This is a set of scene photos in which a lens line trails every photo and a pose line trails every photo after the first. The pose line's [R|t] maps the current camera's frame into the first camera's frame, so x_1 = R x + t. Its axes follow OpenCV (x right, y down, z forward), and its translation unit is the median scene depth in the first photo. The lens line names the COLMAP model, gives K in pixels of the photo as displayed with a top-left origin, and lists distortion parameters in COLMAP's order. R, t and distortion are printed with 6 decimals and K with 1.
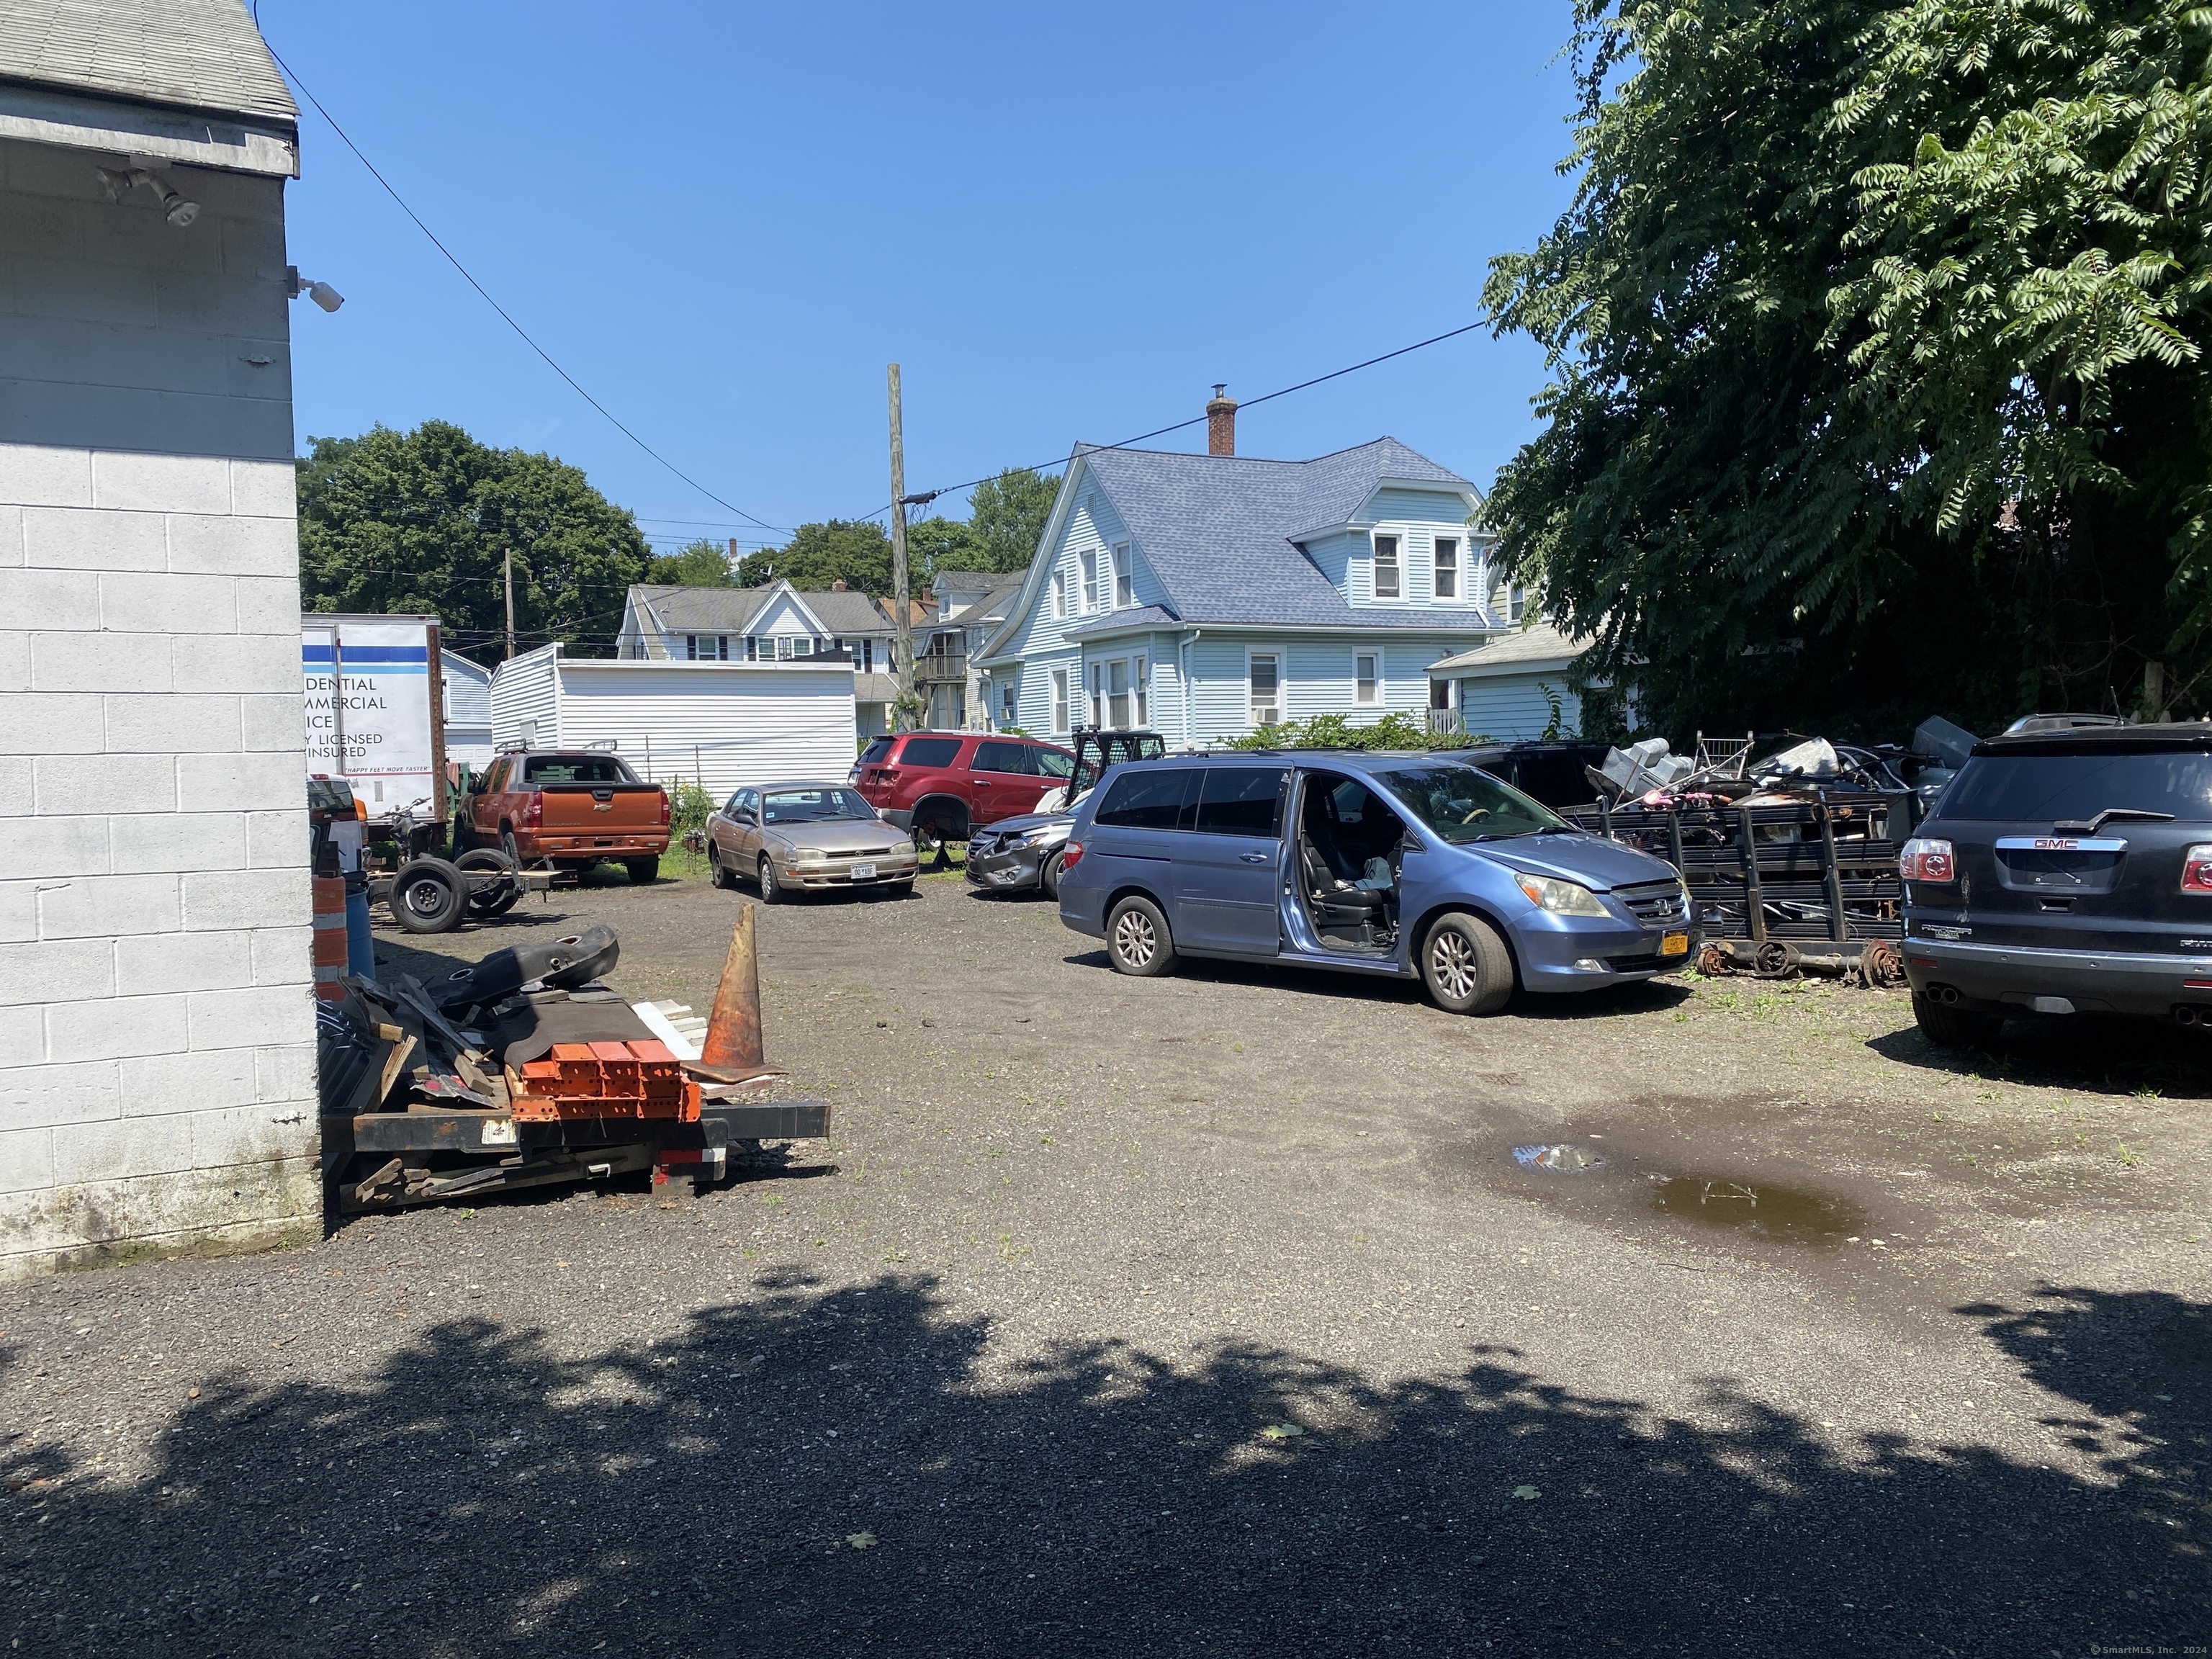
lens RADIAL K [[1661.9, 0, 982.2], [0, 1661.9, 875.0], [0, 0, 1]] dist [-0.005512, -0.033676]
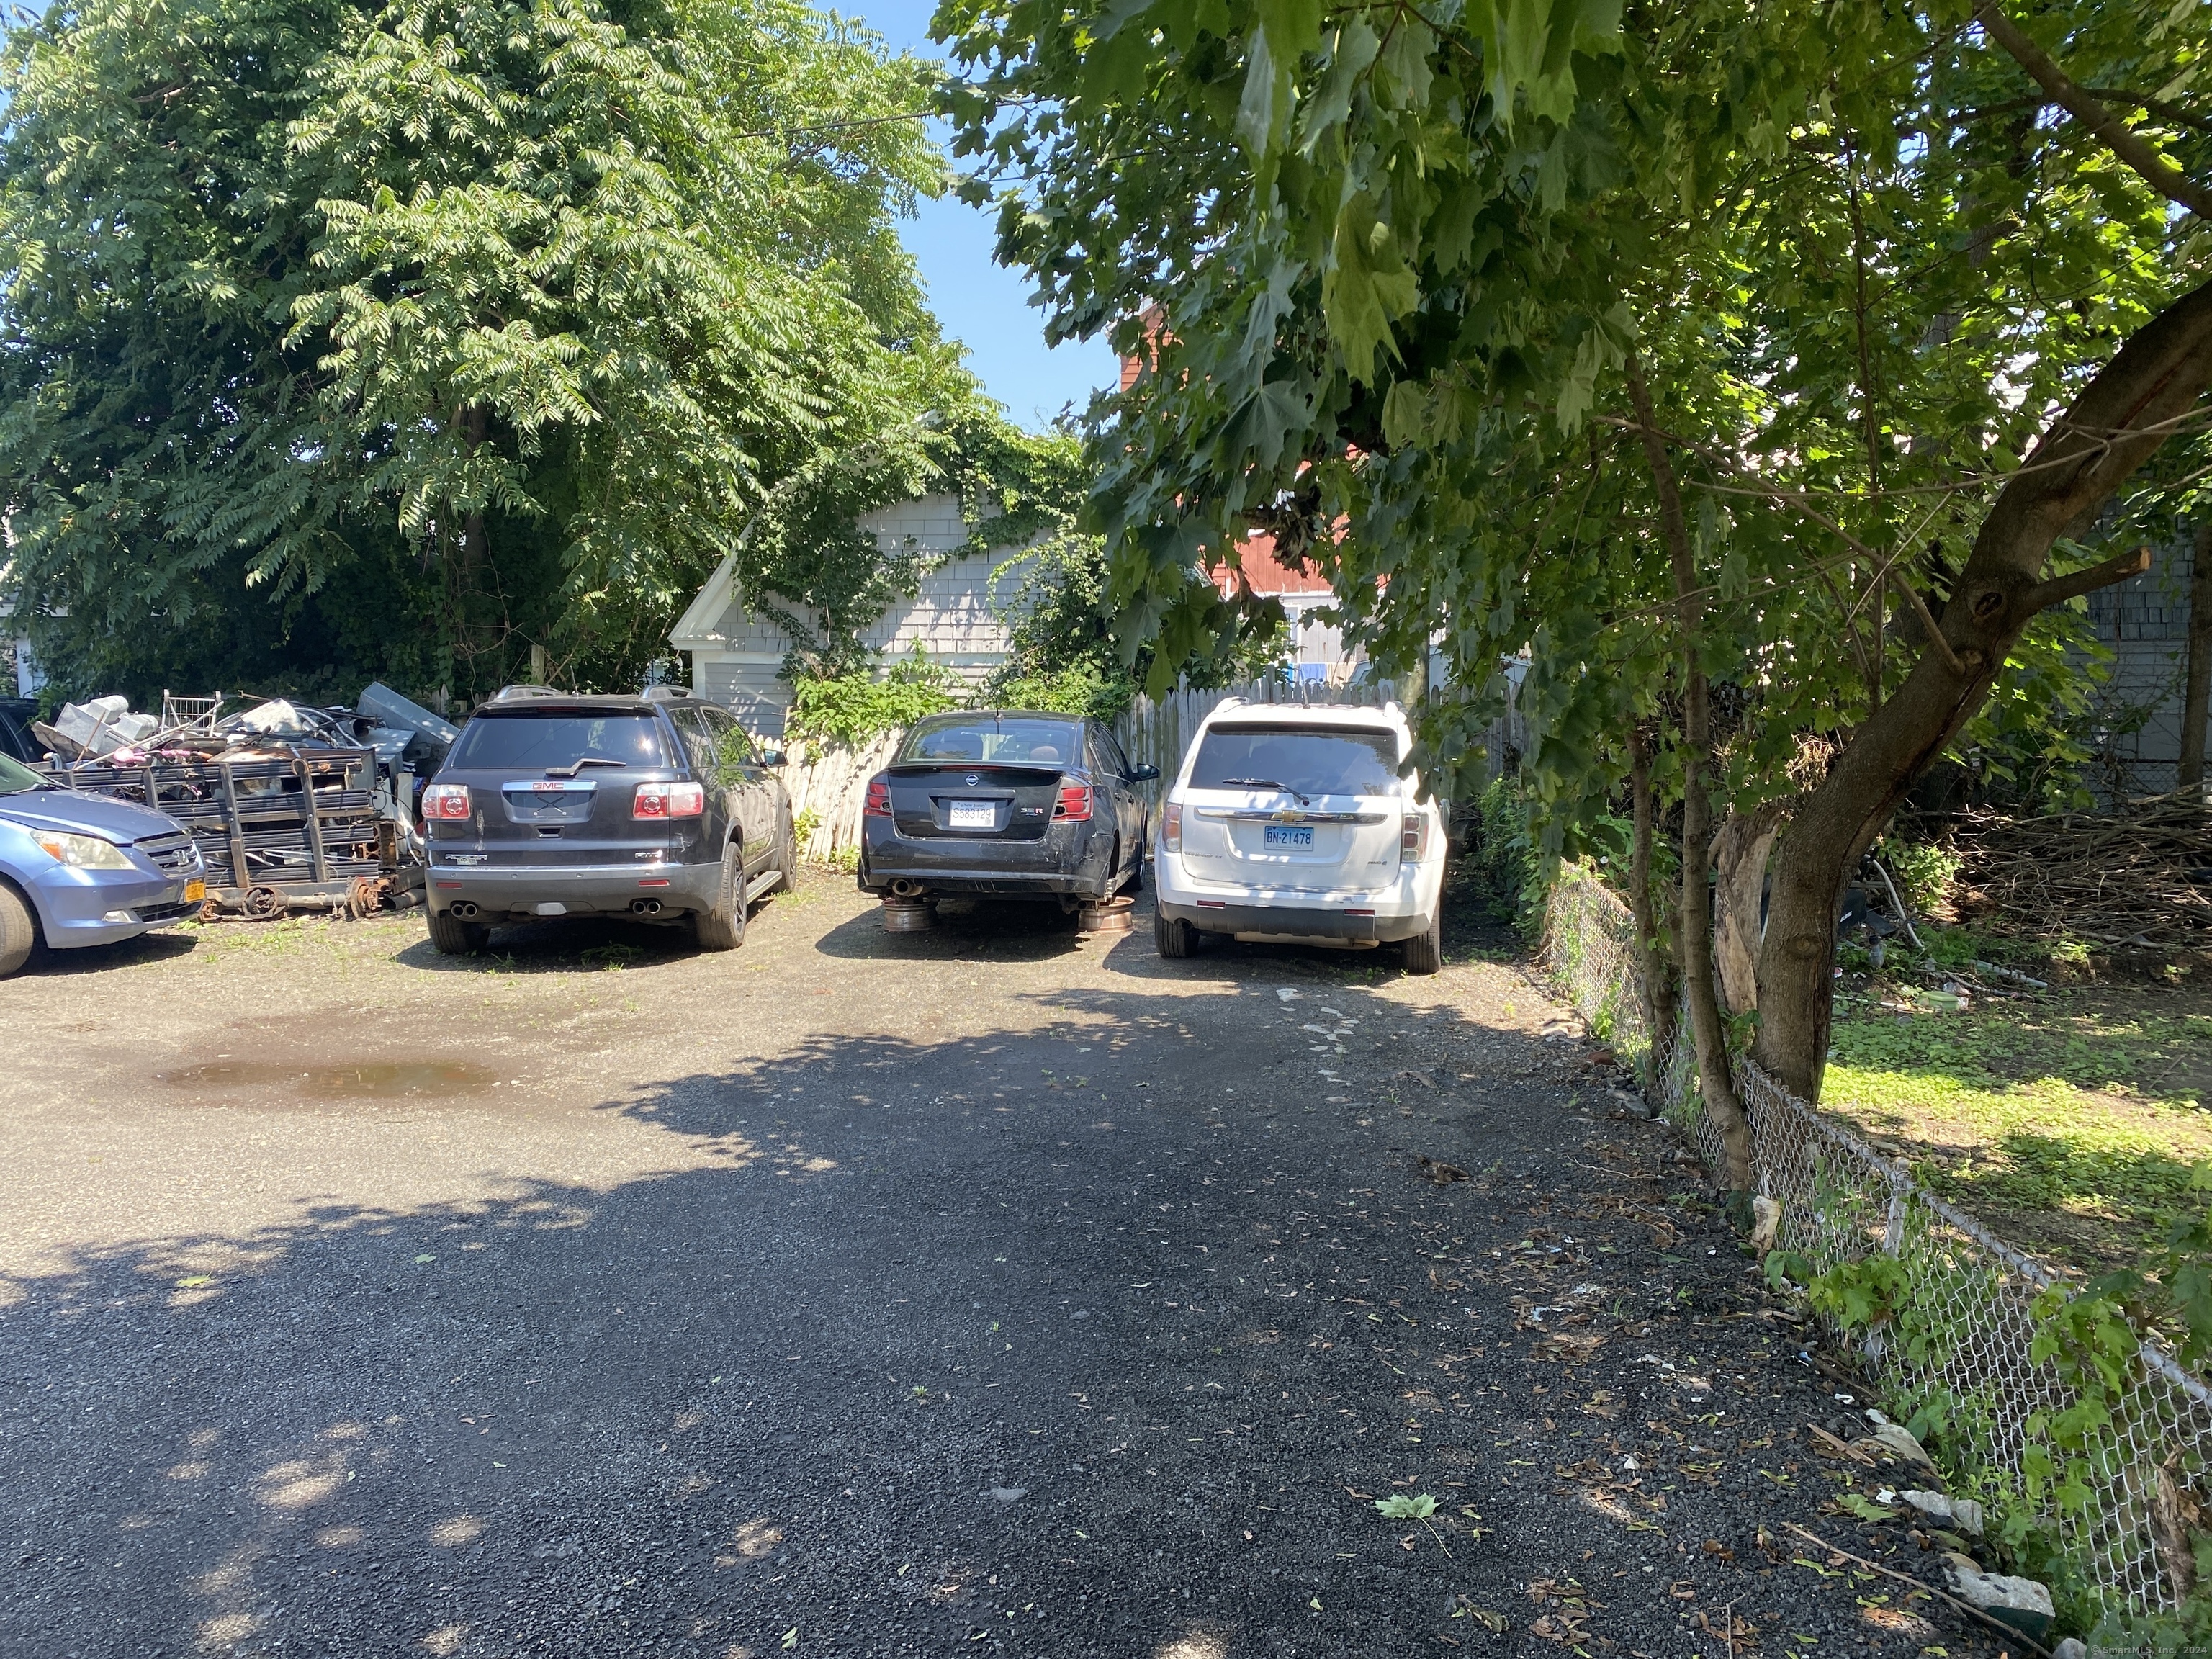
lens RADIAL K [[1679.0, 0, 1111.5], [0, 1679.0, 835.3], [0, 0, 1]] dist [0.086166, -0.133058]
pose [[0.539574, -0.040742, 0.840952, -0.181324], [0.043231, 0.998852, 0.020654, 0.008982], [-0.840827, 0.025210, 0.540716, -0.081063]]
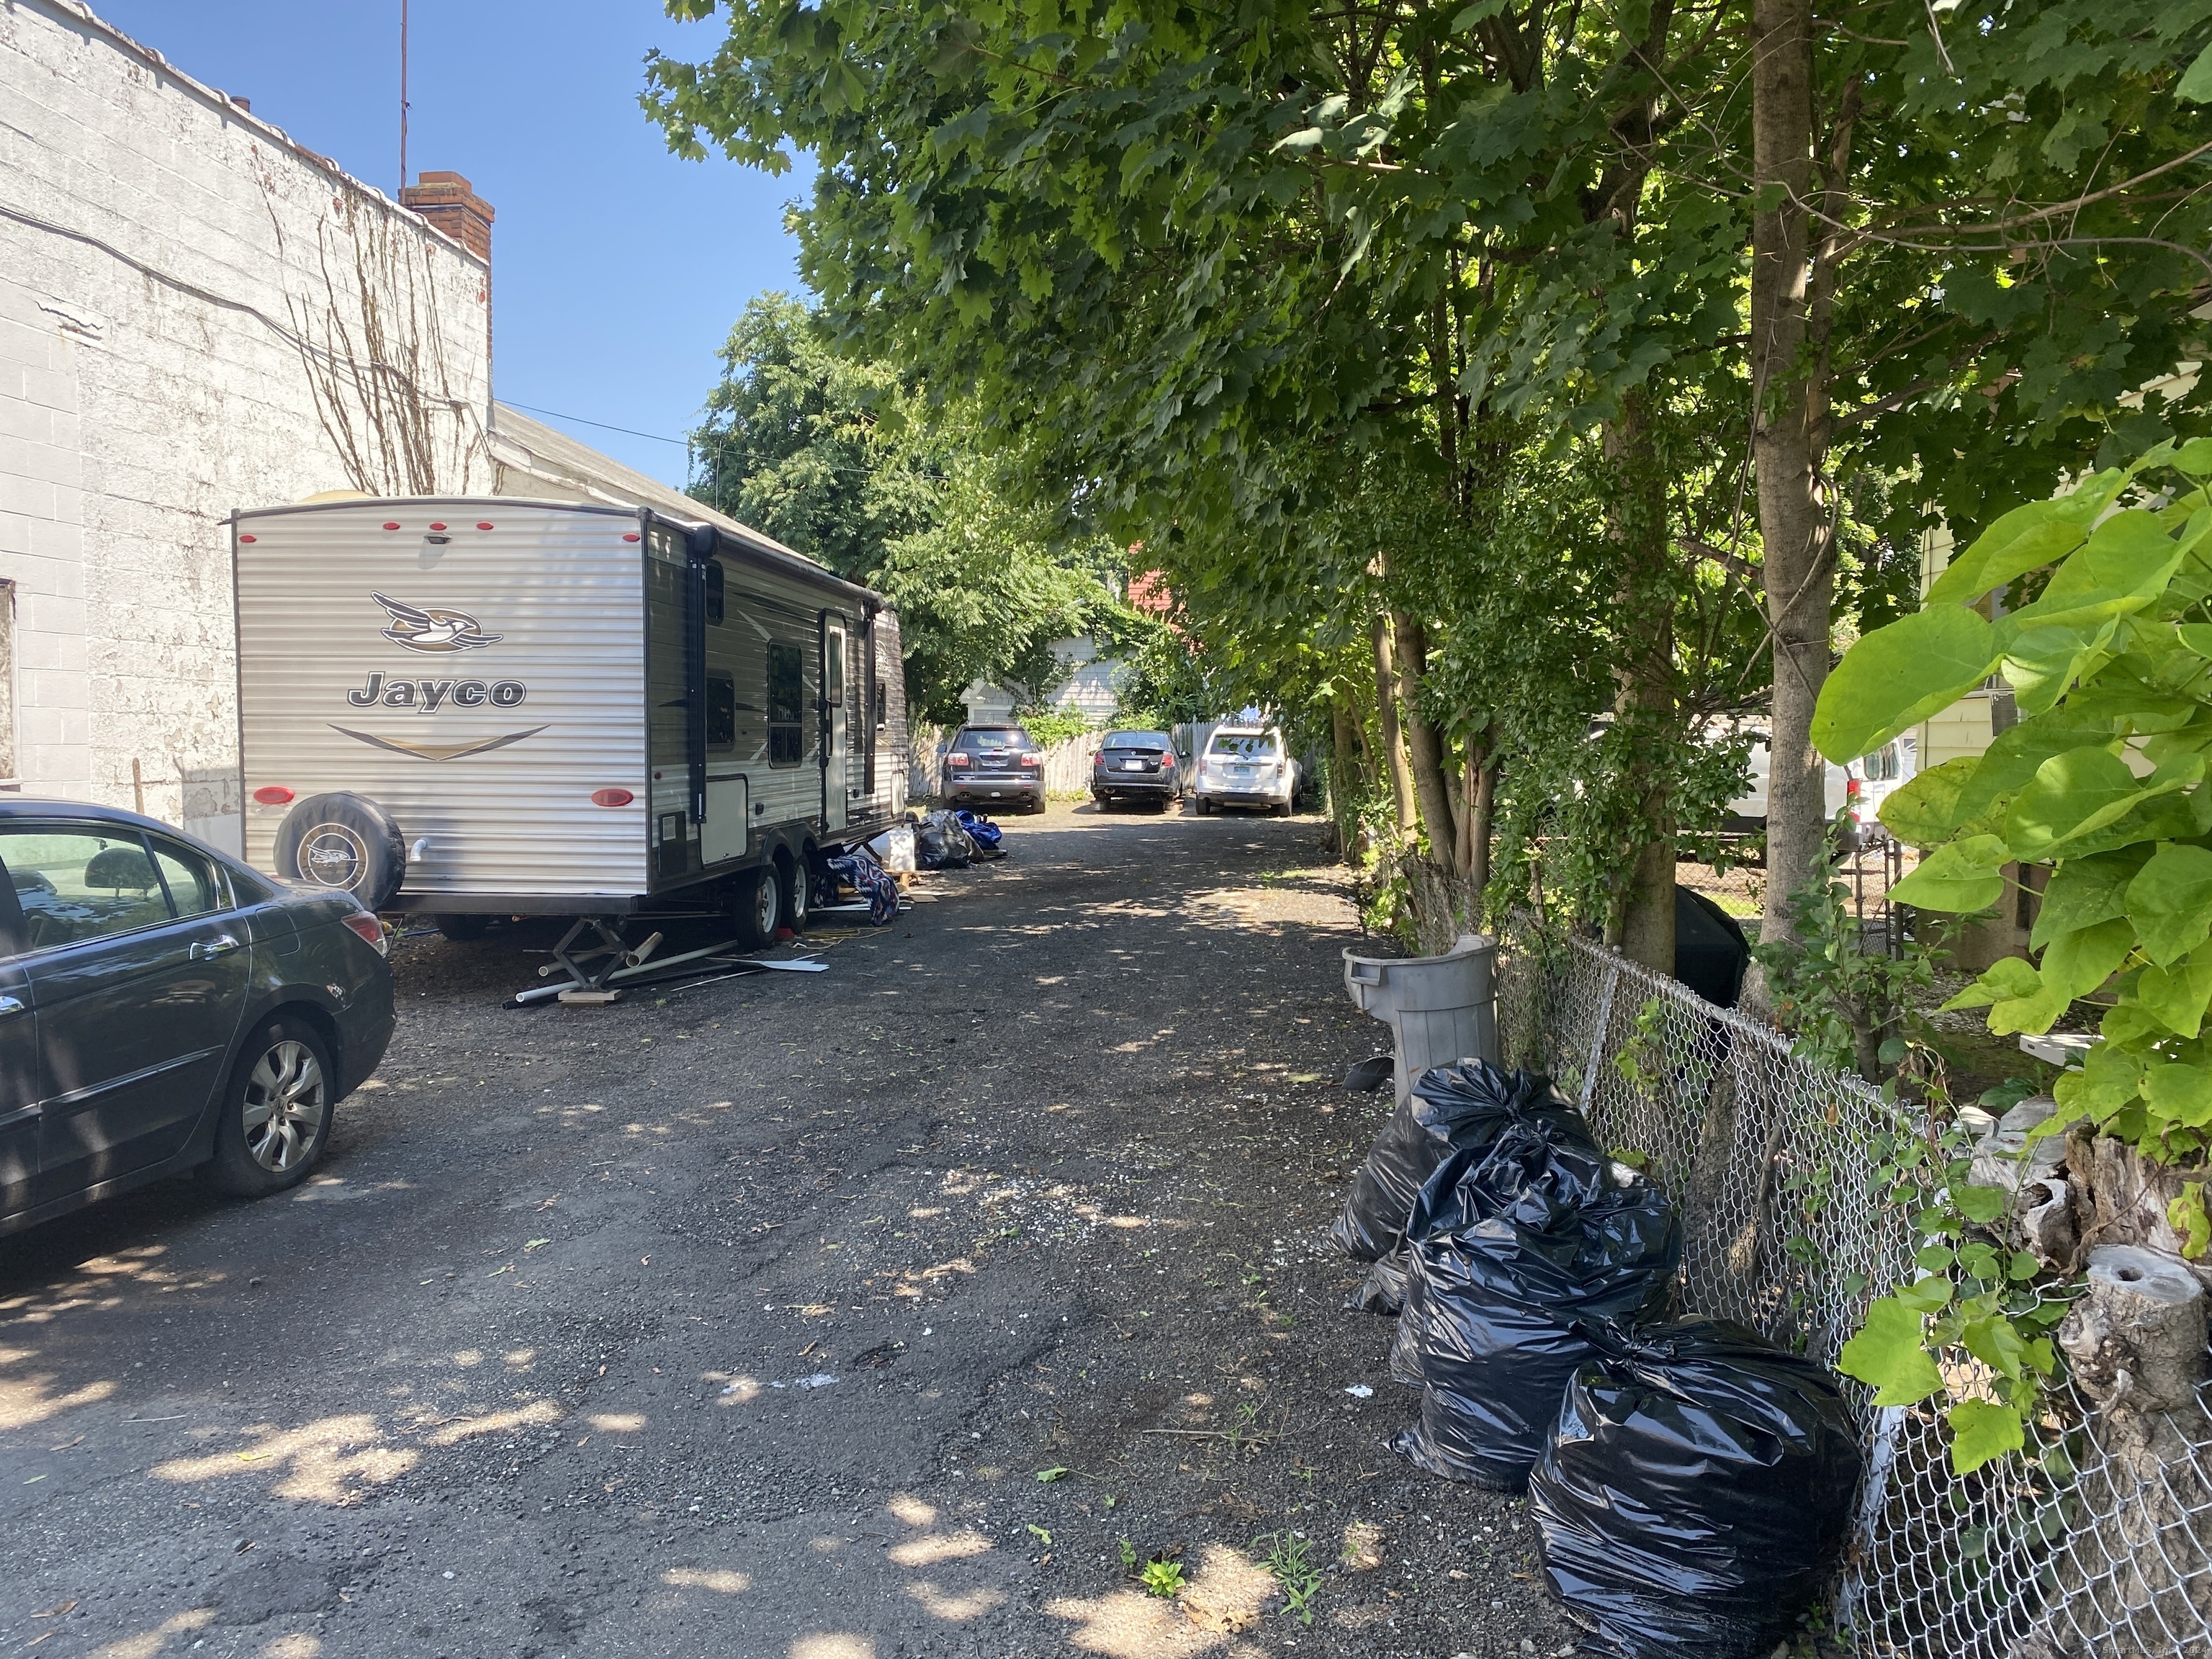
lens RADIAL K [[1669.2, 0, 1098.1], [0, 1669.2, 832.5], [0, 0, 1]] dist [0.060090, 0.001211]
pose [[0.519721, -0.020378, 0.854093, -1.974365], [0.038304, 0.999266, 0.000534, 0.132685], [-0.853477, 0.032438, 0.520120, -0.962680]]
